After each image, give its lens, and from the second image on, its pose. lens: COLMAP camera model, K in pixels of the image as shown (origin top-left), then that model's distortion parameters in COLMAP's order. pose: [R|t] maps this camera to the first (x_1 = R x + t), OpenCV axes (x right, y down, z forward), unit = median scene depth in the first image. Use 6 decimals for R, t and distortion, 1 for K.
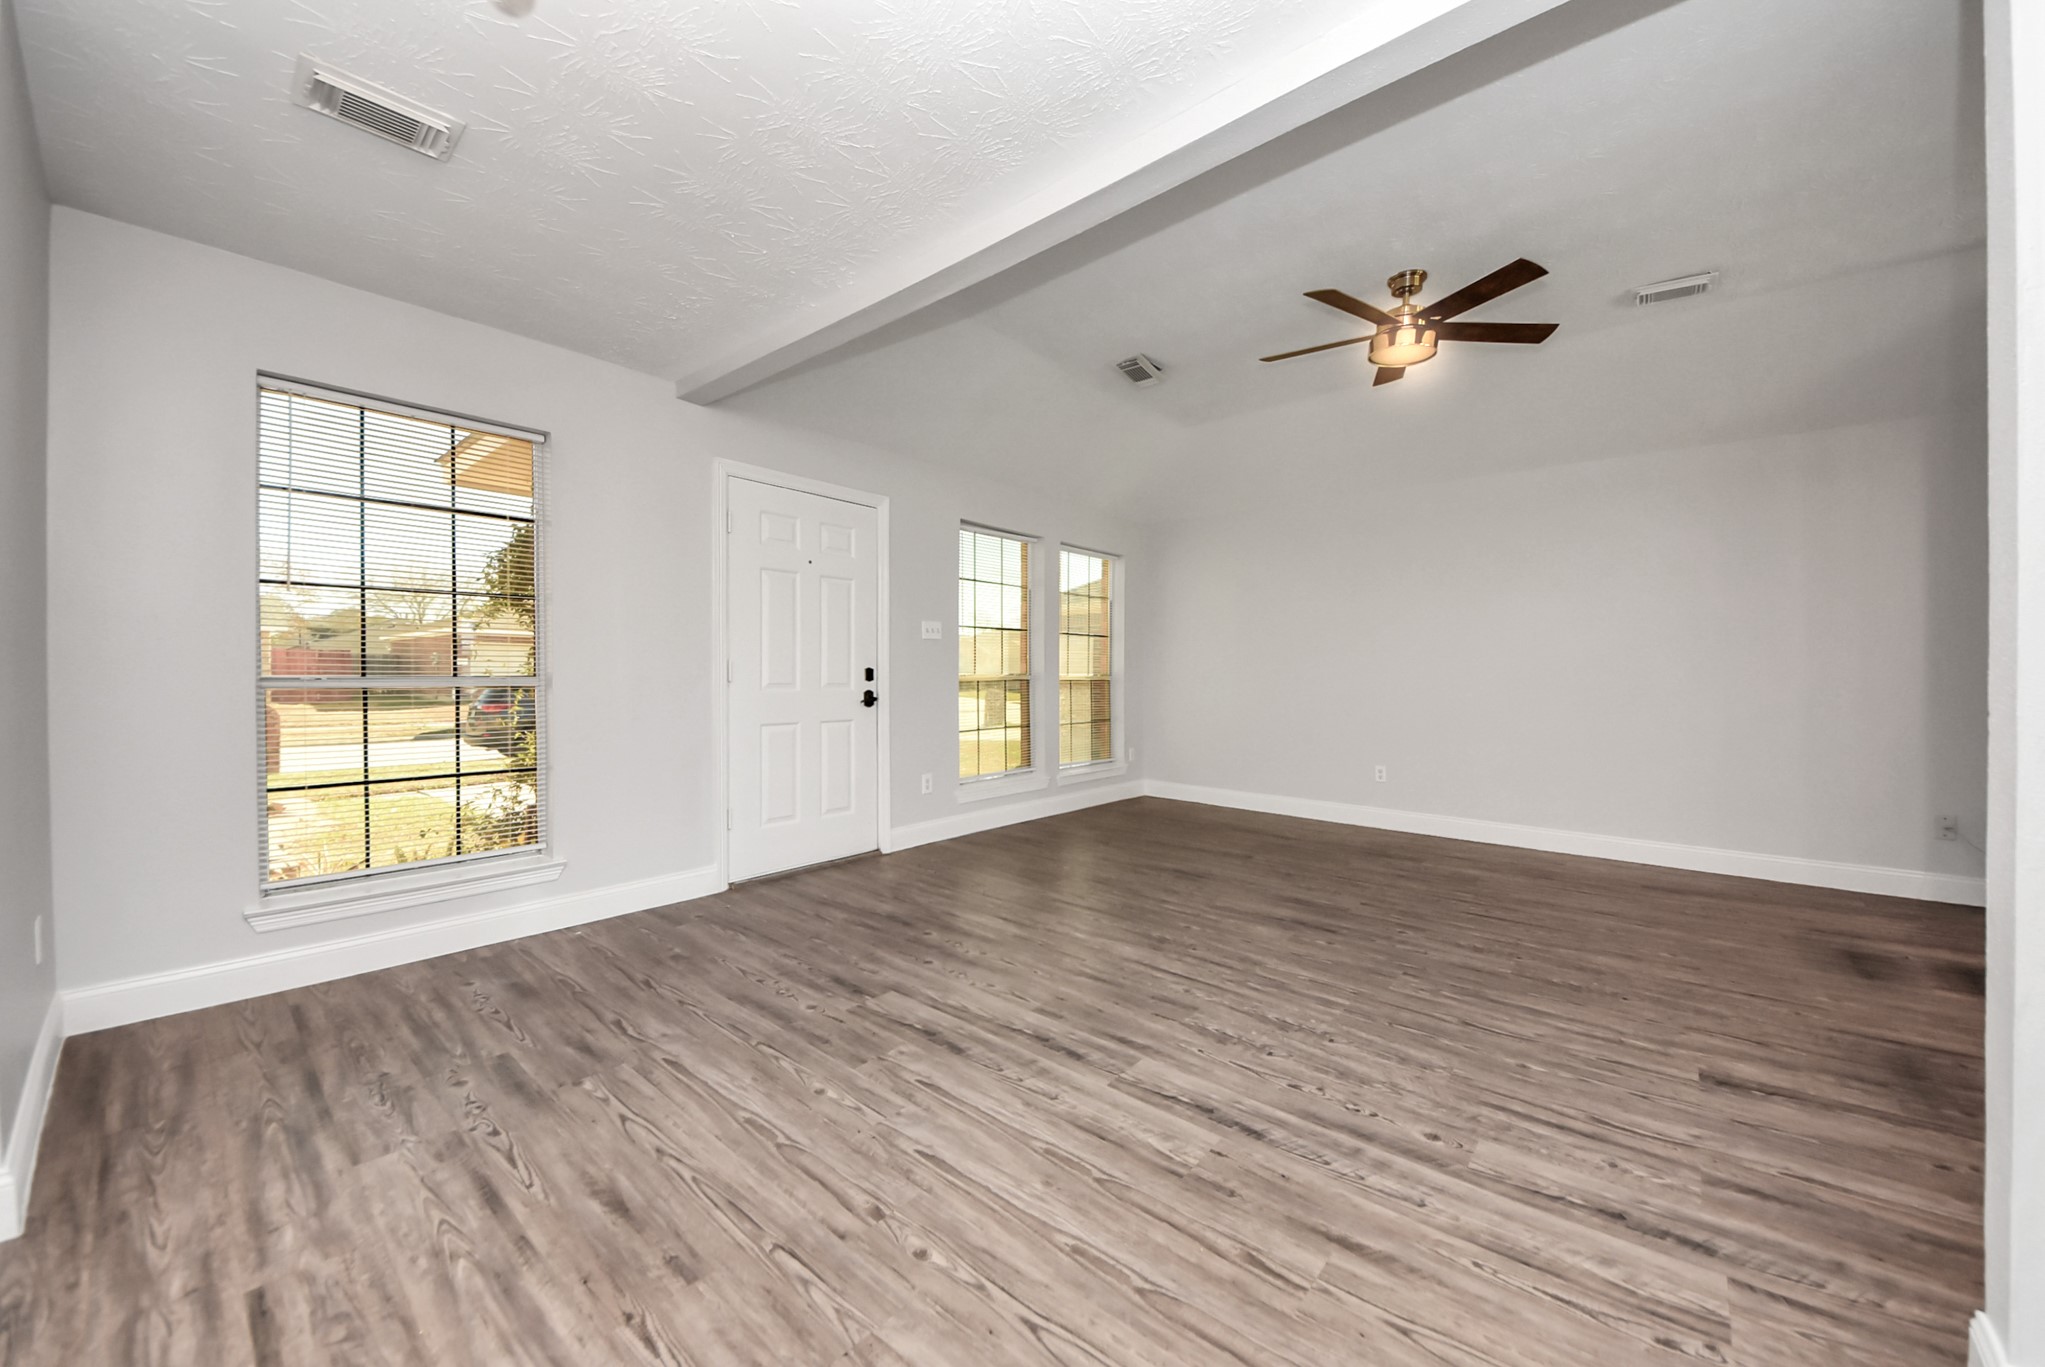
lens RADIAL K [[751.6, 0, 1021.5], [0, 751.6, 669.4], [0, 0, 1]] dist [0.025283, -0.000076]
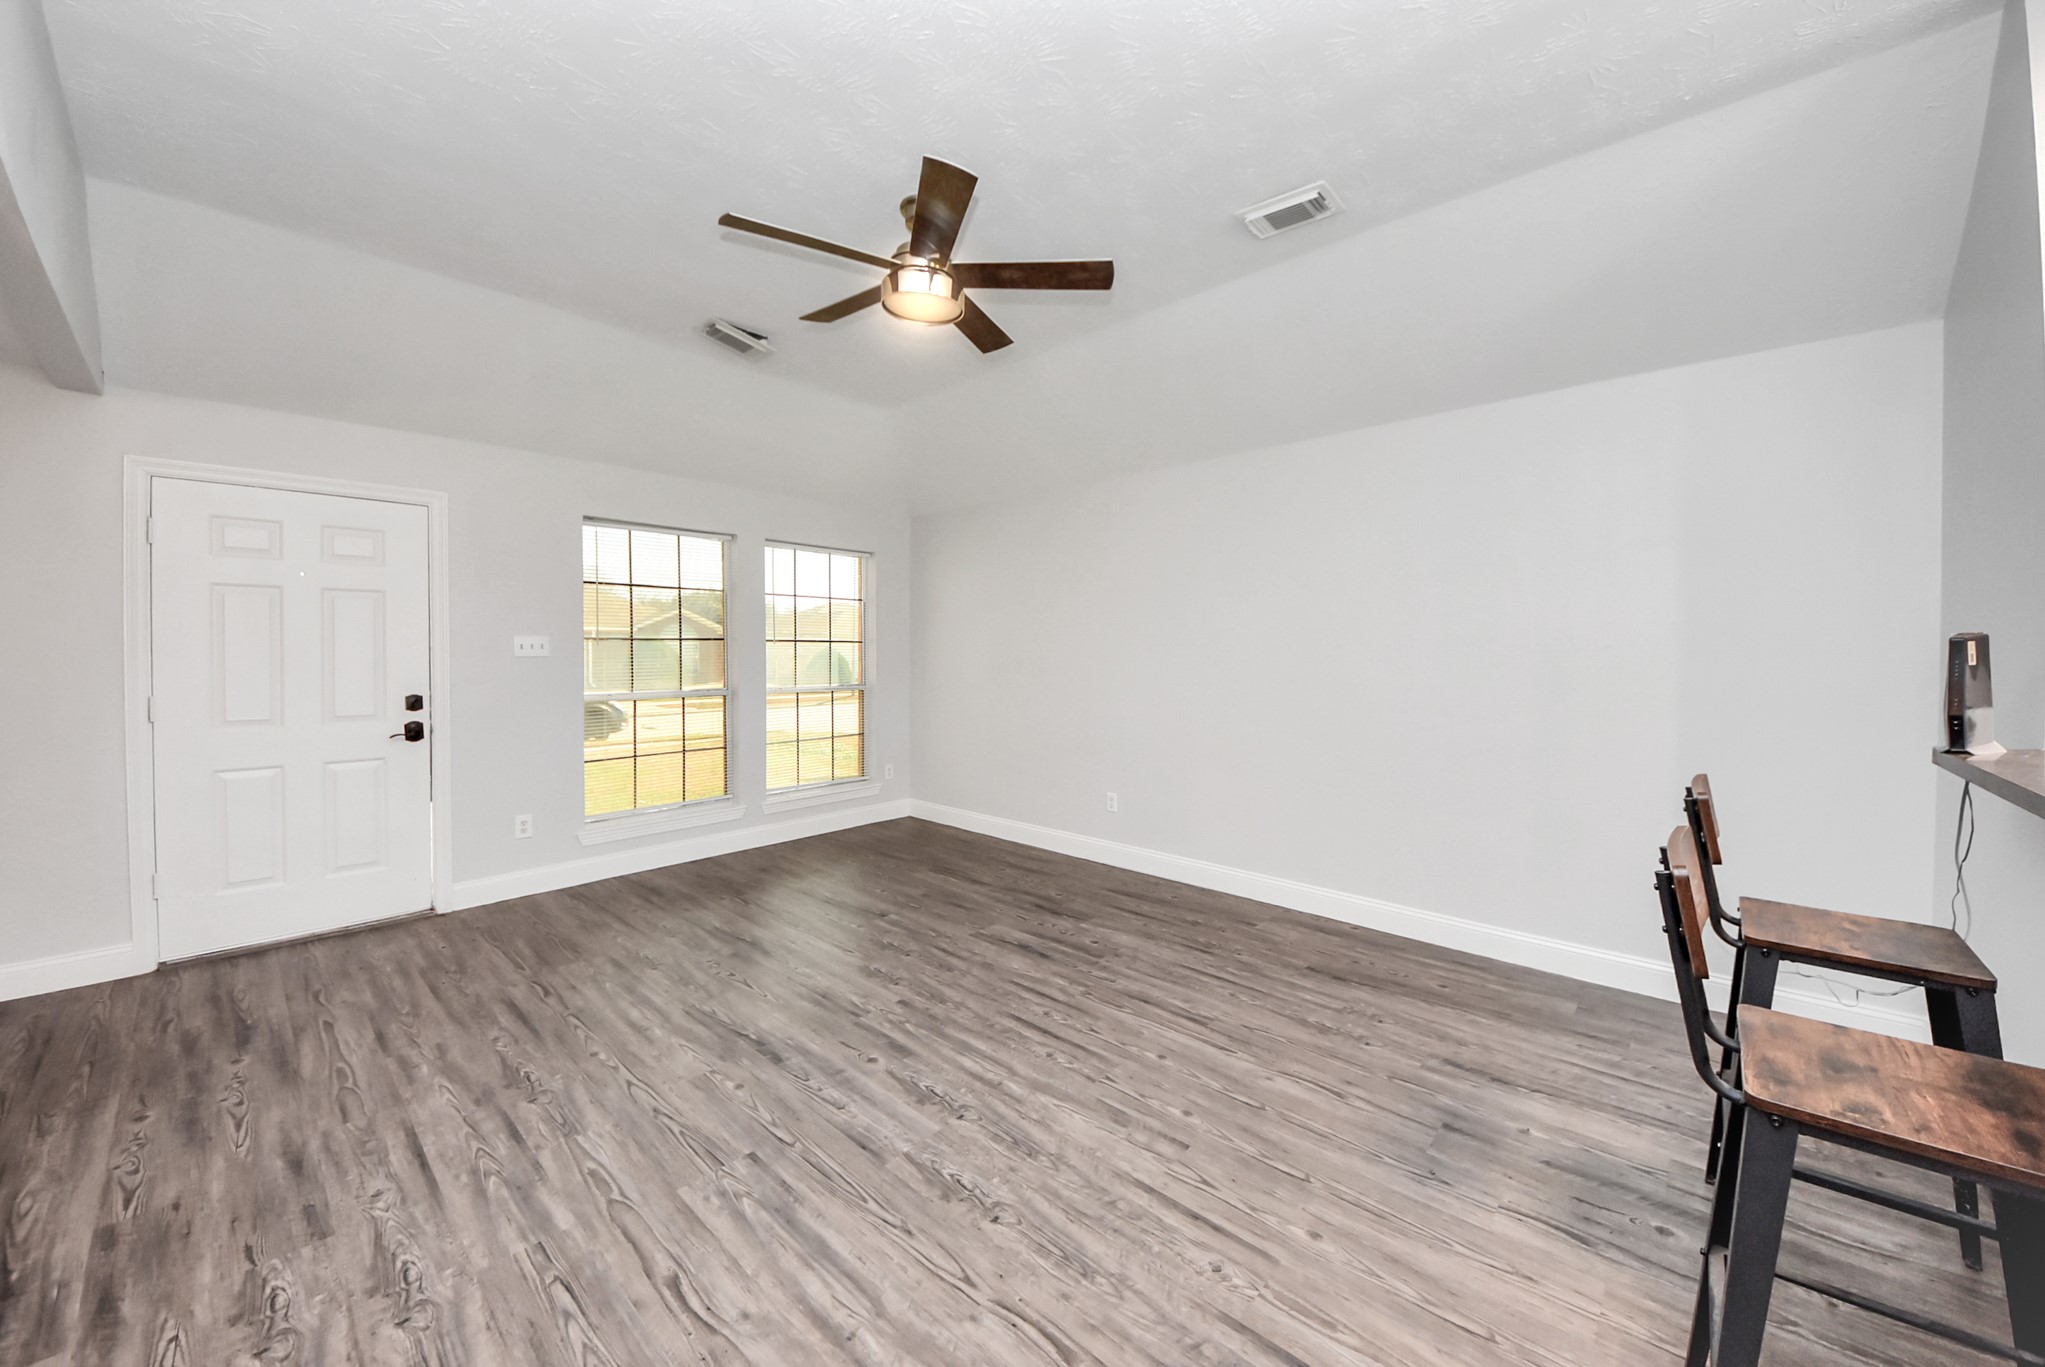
lens RADIAL K [[728.4, 0, 1015.2], [0, 728.4, 677.5], [0, 0, 1]] dist [0.022550, -0.006018]
pose [[0.999265, 0.005836, -0.037887, 0.505151], [-0.004359, 0.999231, 0.038963, -0.056830], [0.038085, -0.038769, 0.998522, 0.204748]]
